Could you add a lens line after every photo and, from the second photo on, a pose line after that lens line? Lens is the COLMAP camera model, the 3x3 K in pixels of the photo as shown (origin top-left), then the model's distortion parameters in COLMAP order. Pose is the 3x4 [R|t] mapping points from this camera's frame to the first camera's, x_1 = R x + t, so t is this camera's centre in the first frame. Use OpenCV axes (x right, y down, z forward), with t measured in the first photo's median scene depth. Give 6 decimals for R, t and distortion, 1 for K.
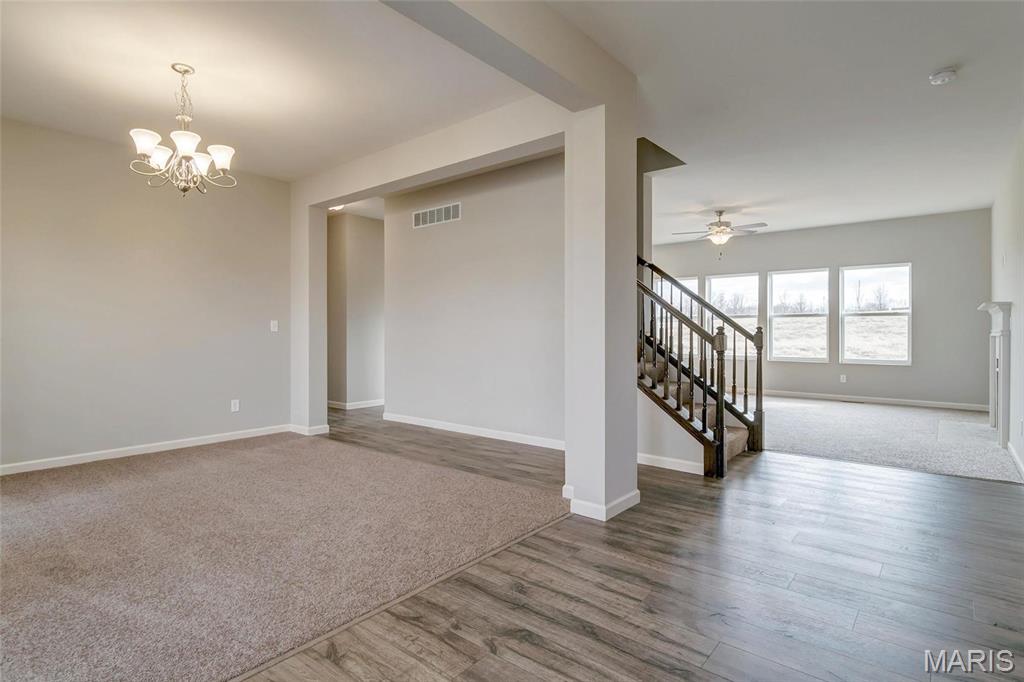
lens RADIAL K [[524.0, 0, 509.8], [0, 524.0, 329.0], [0, 0, 1]] dist [-0.000202, -0.000168]
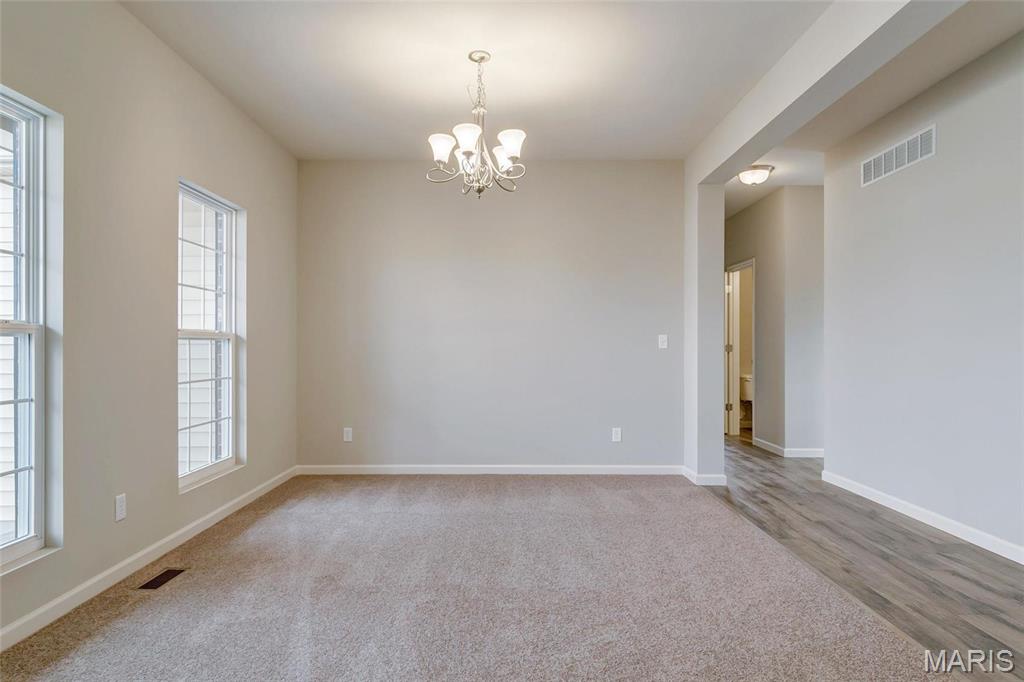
lens RADIAL K [[613.3, 0, 512.0], [0, 613.3, 341.0], [0, 0, 1]] dist [0.007777, 0.001453]
pose [[0.639791, -0.003257, -0.768542, 0.169346], [-0.001388, 0.999984, -0.005393, -0.001269], [0.768548, 0.004517, 0.639777, 0.282892]]
